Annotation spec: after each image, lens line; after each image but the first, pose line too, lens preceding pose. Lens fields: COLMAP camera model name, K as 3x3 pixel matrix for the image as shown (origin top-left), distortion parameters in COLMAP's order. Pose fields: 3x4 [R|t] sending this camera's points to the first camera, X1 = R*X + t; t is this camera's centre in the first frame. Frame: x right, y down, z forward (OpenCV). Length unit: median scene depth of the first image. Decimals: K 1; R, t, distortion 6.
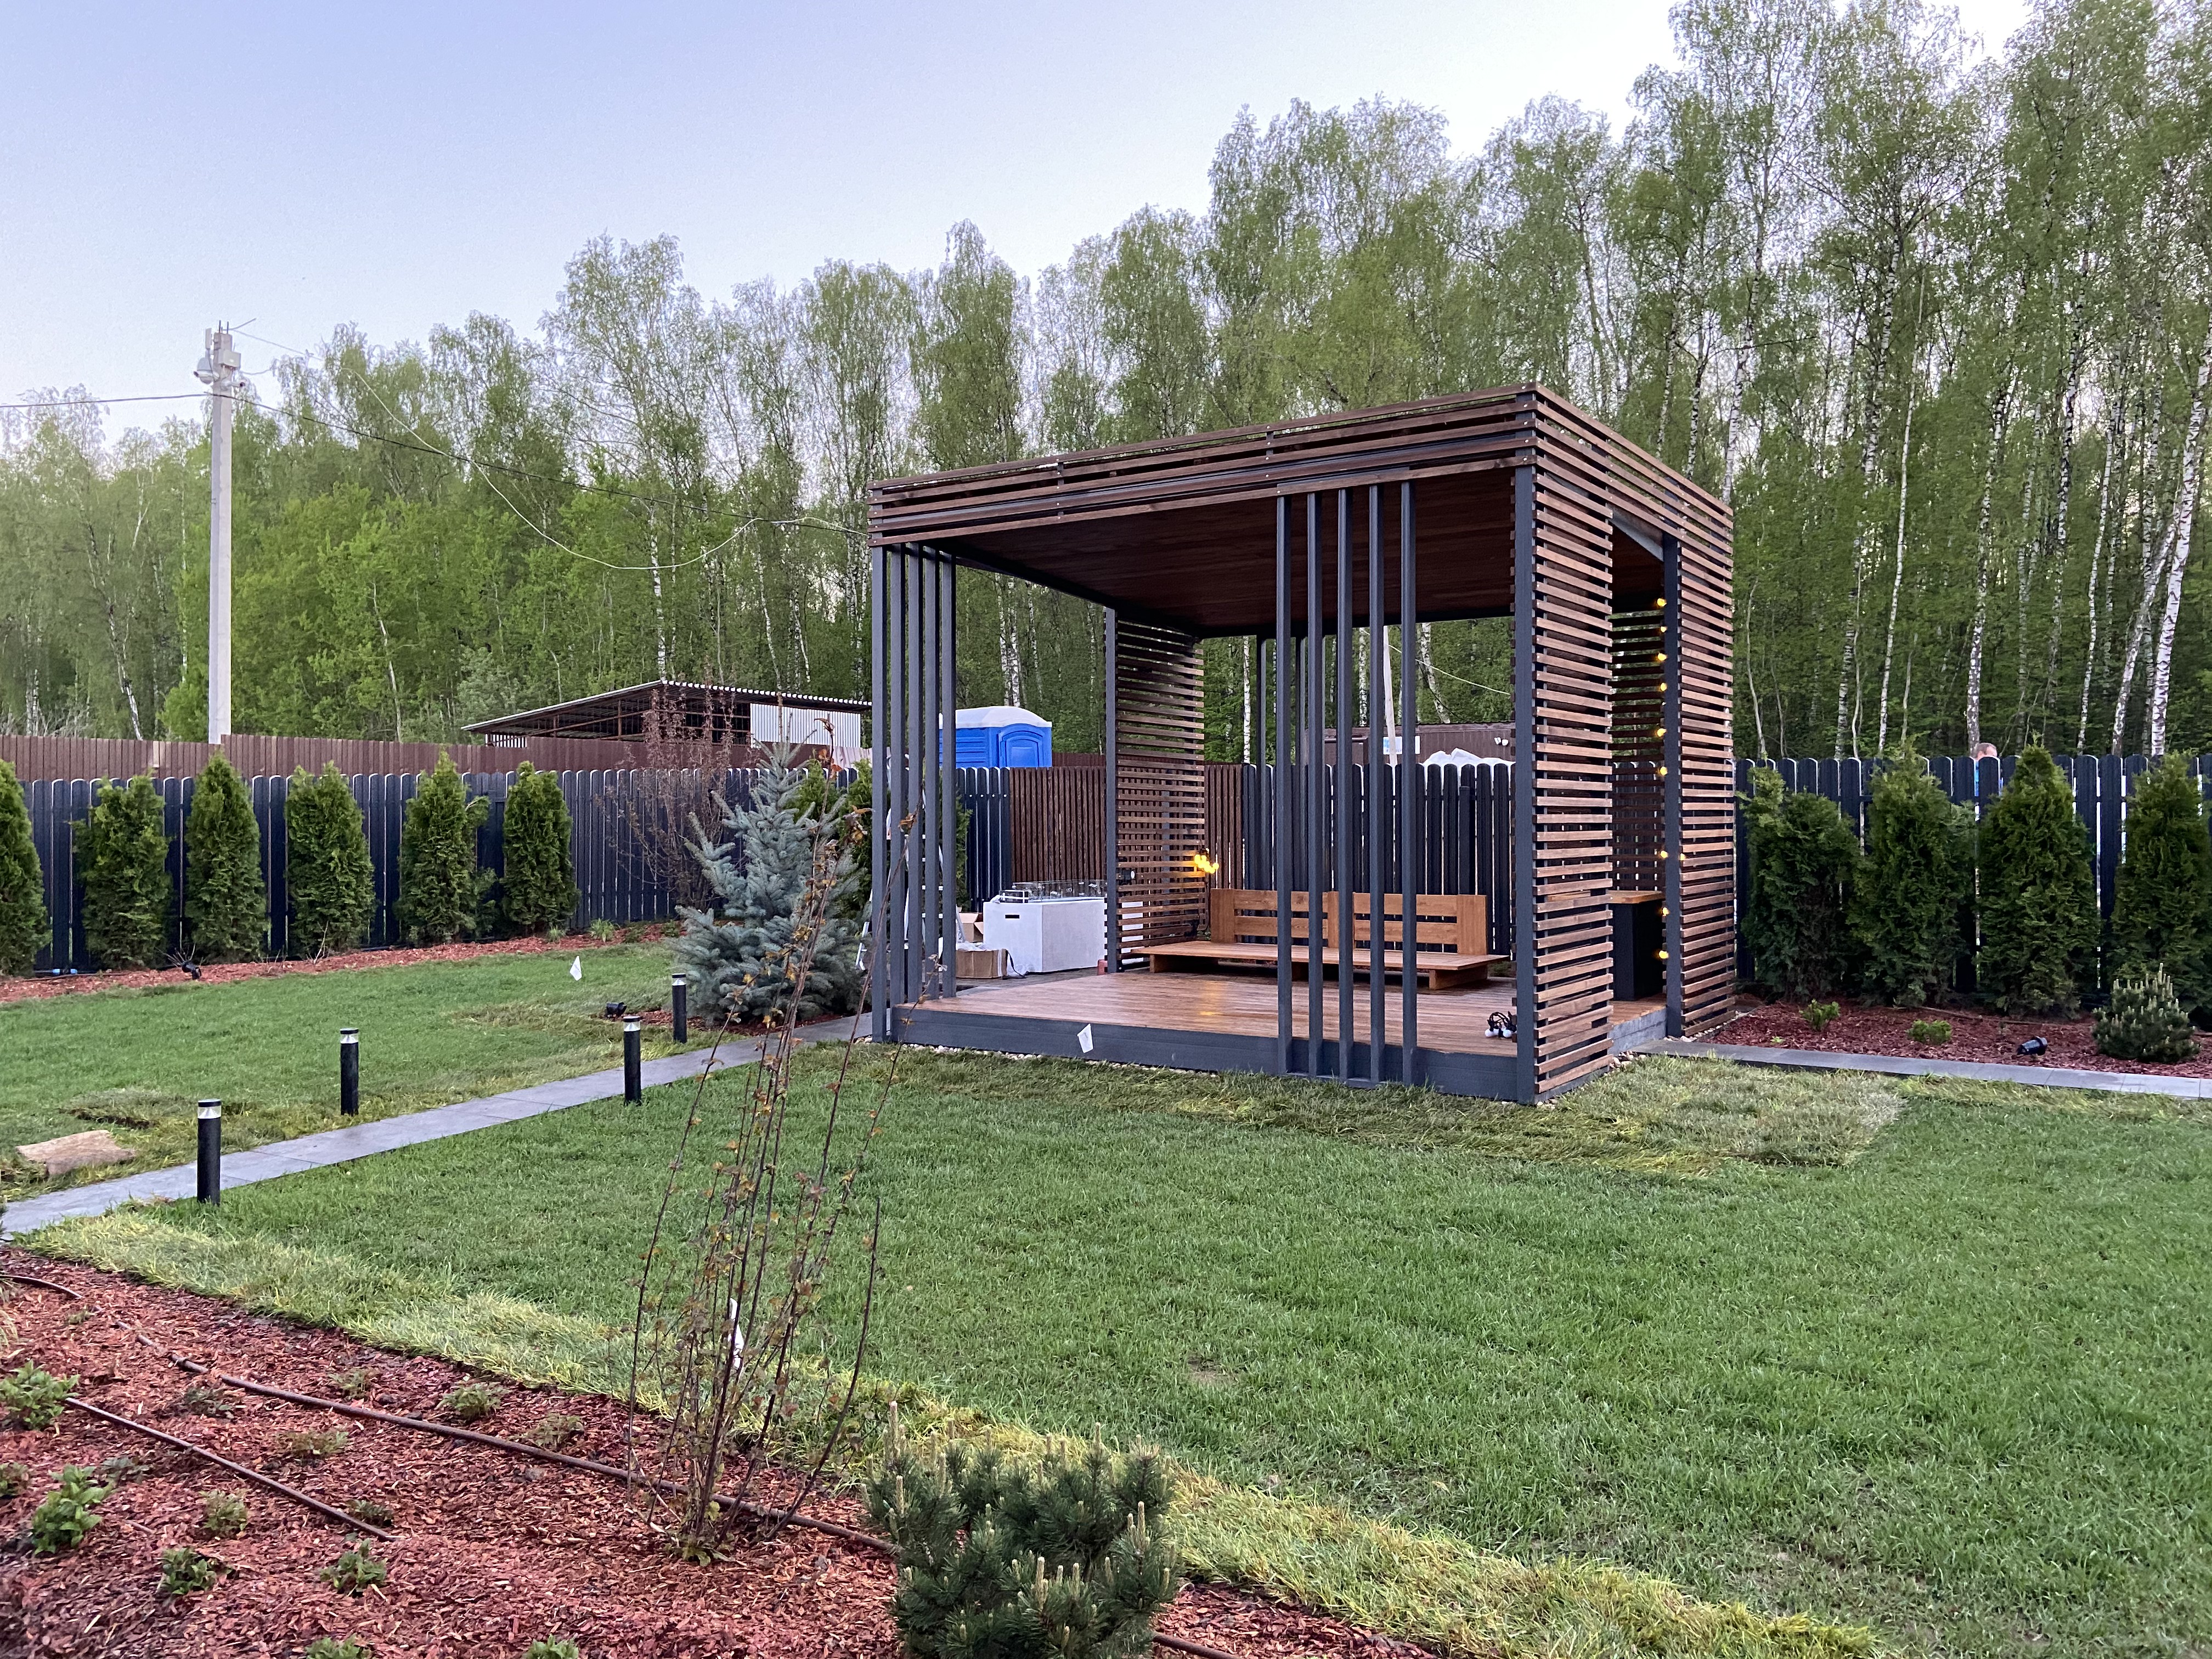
lens RADIAL K [[1655.6, 0, 1103.3], [0, 1655.6, 811.4], [0, 0, 1]] dist [0.119054, -0.147015]
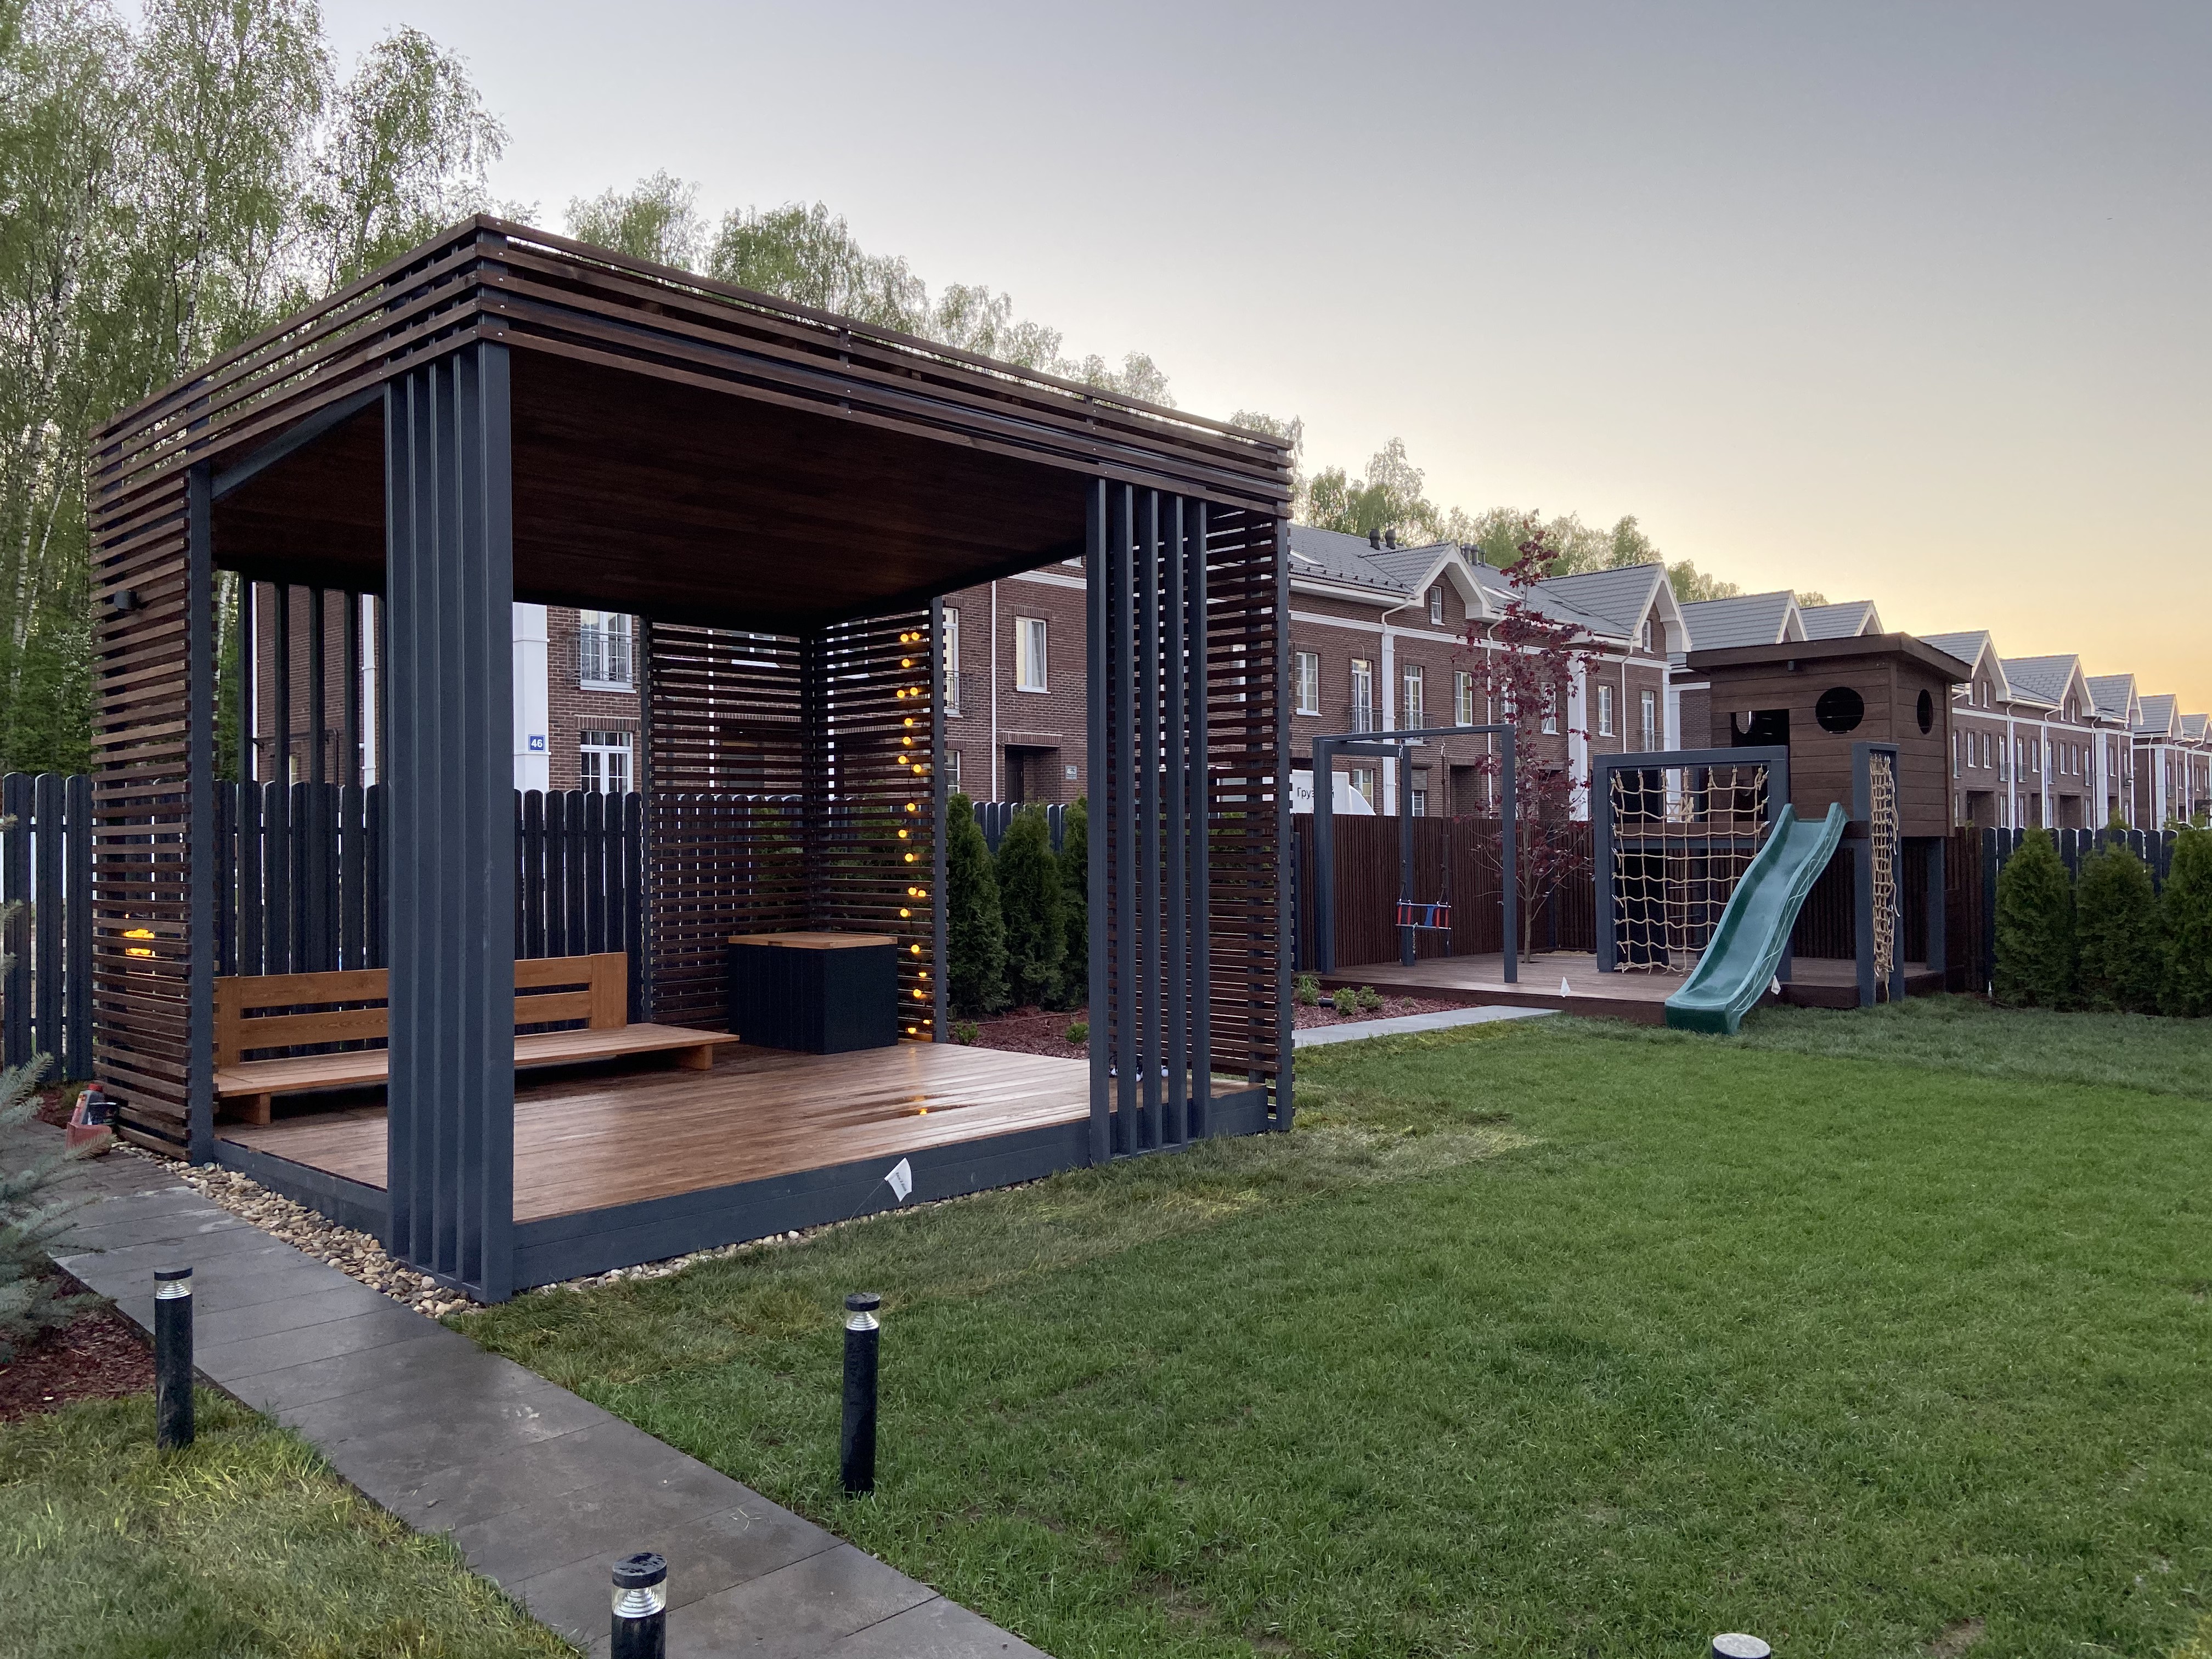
lens RADIAL K [[1655.6, 0, 1112.8], [0, 1655.6, 817.1], [0, 0, 1]] dist [0.119054, -0.147015]
pose [[0.185510, 0.015249, 0.982524, -0.587847], [0.002376, 0.999870, -0.015967, -0.002190], [-0.982639, 0.005297, 0.185450, 0.681812]]
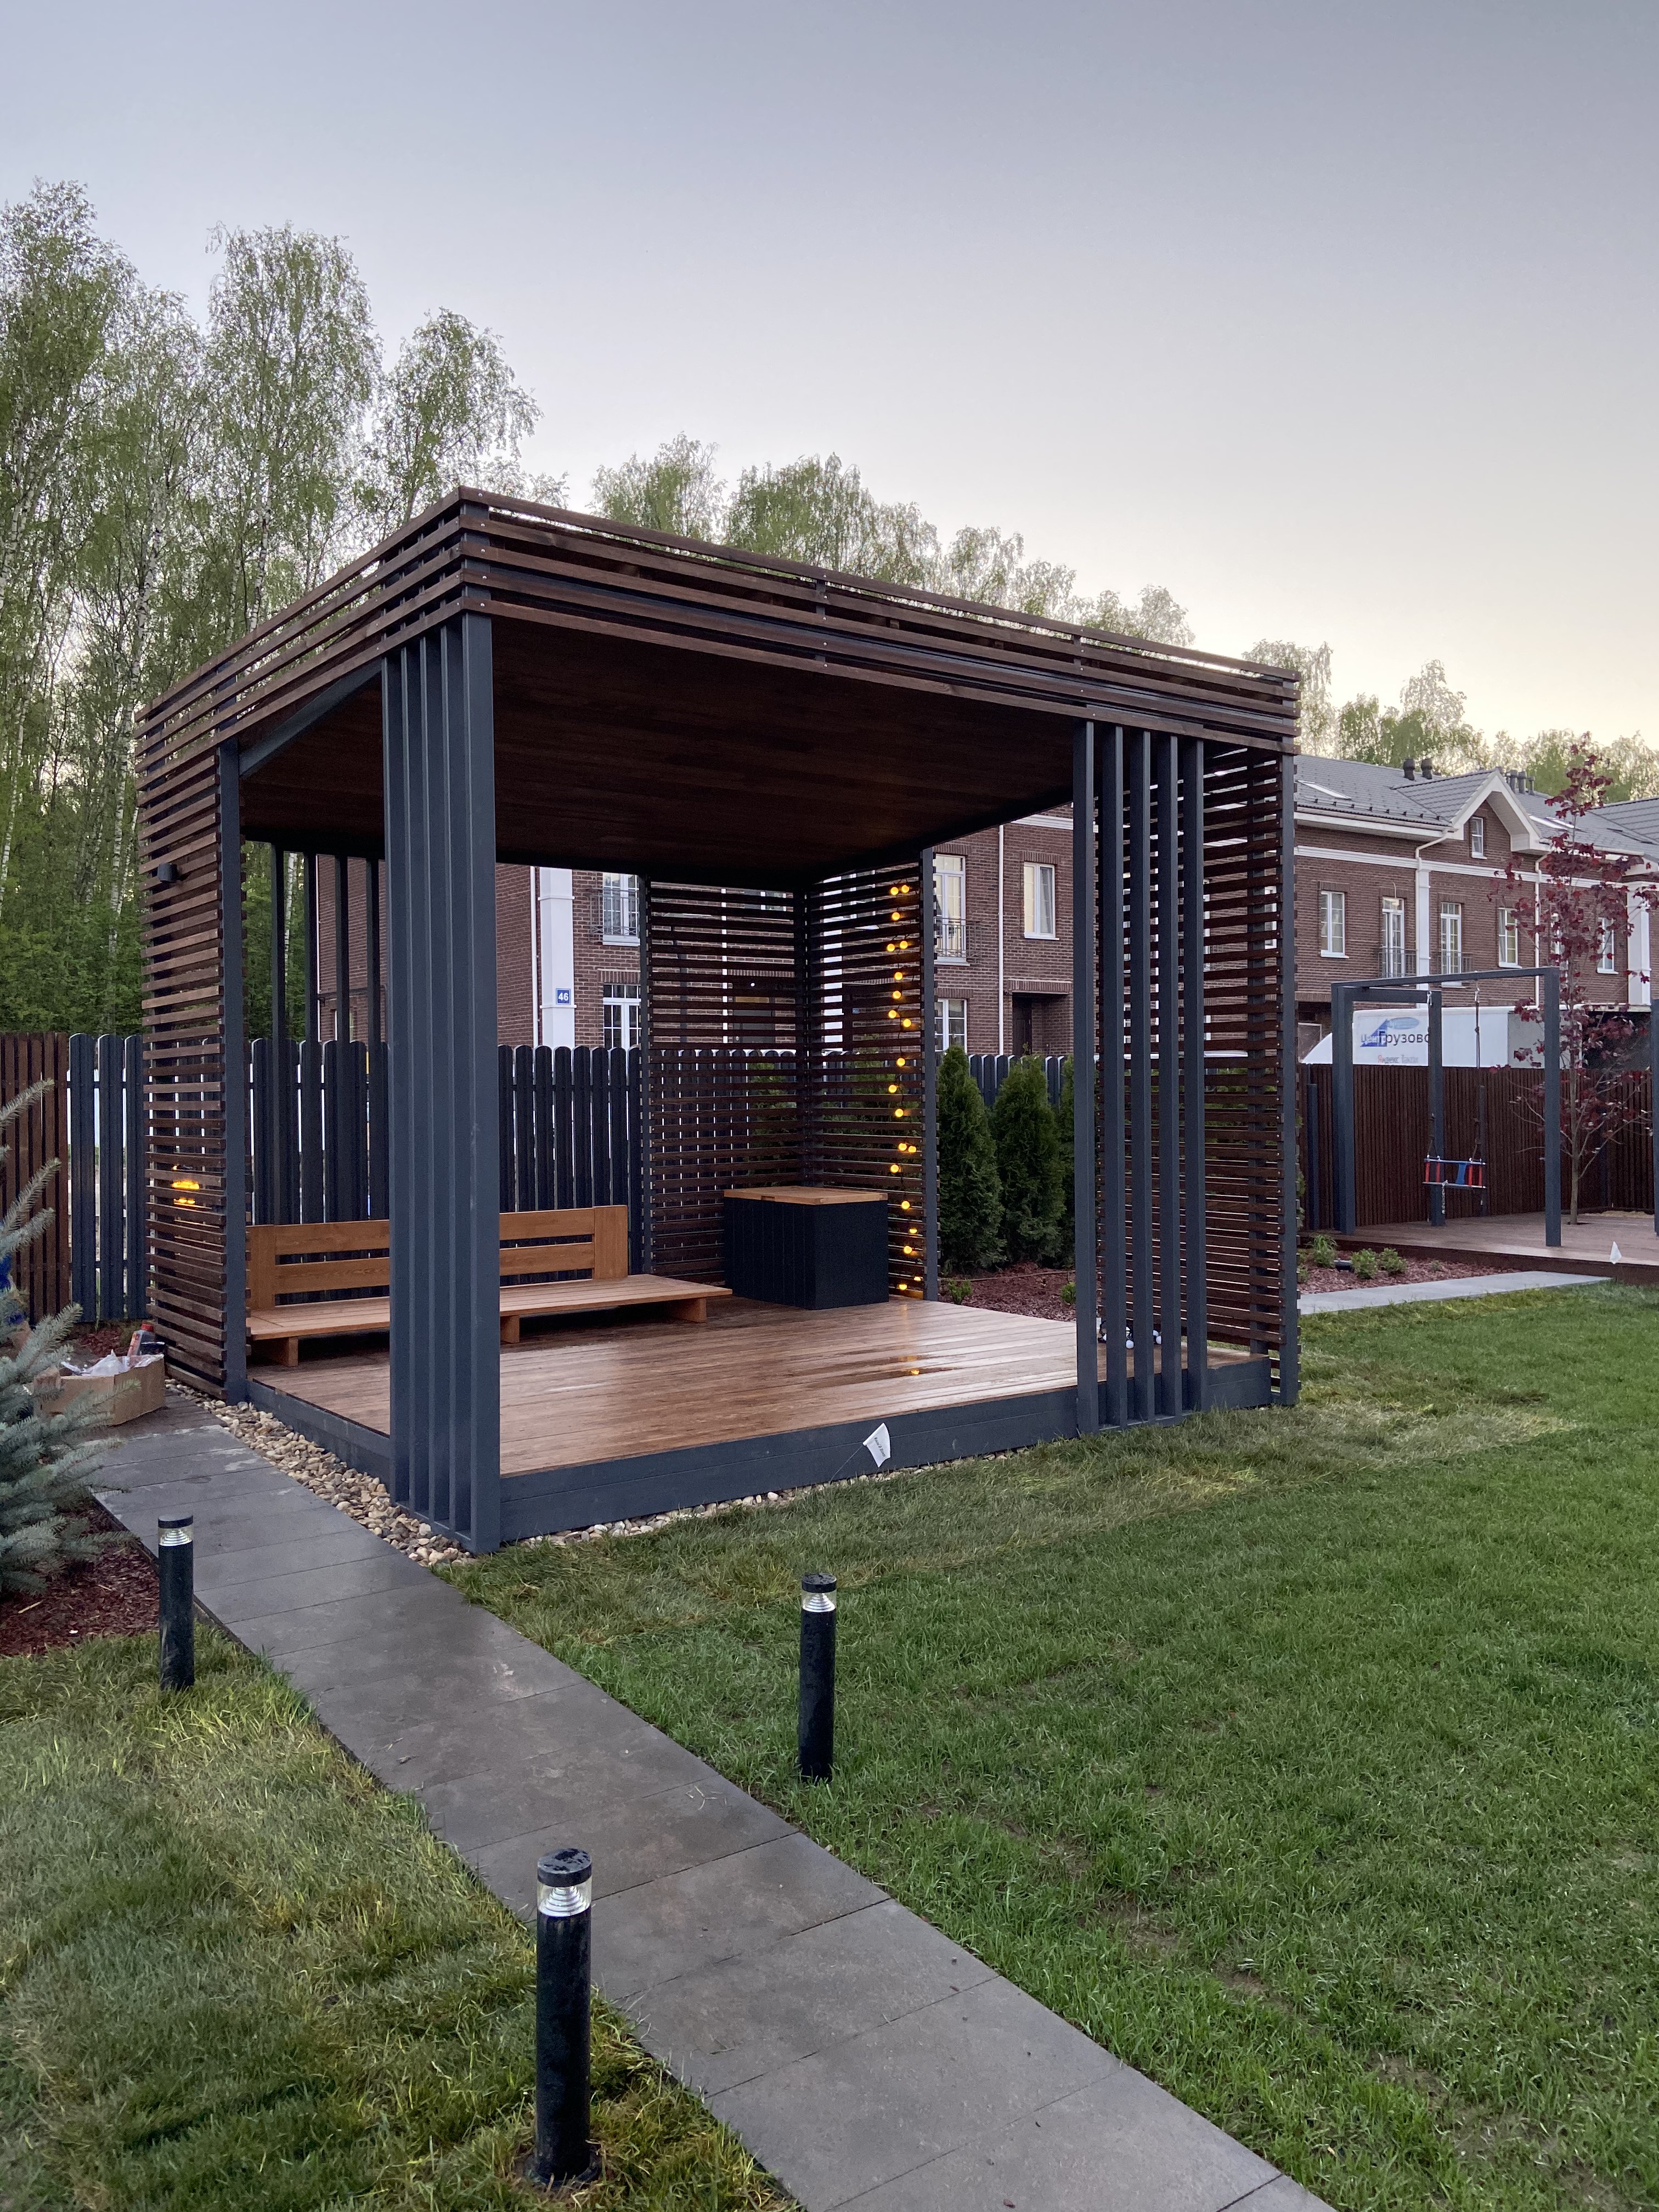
lens RADIAL K [[1655.6, 0, 843.6], [0, 1655.6, 1094.7], [0, 0, 1]] dist [0.119054, -0.147015]
pose [[0.348670, -0.003099, 0.937240, -0.568037], [0.002485, 0.999994, 0.002383, -0.007266], [-0.937242, 0.001498, 0.348676, 0.674406]]
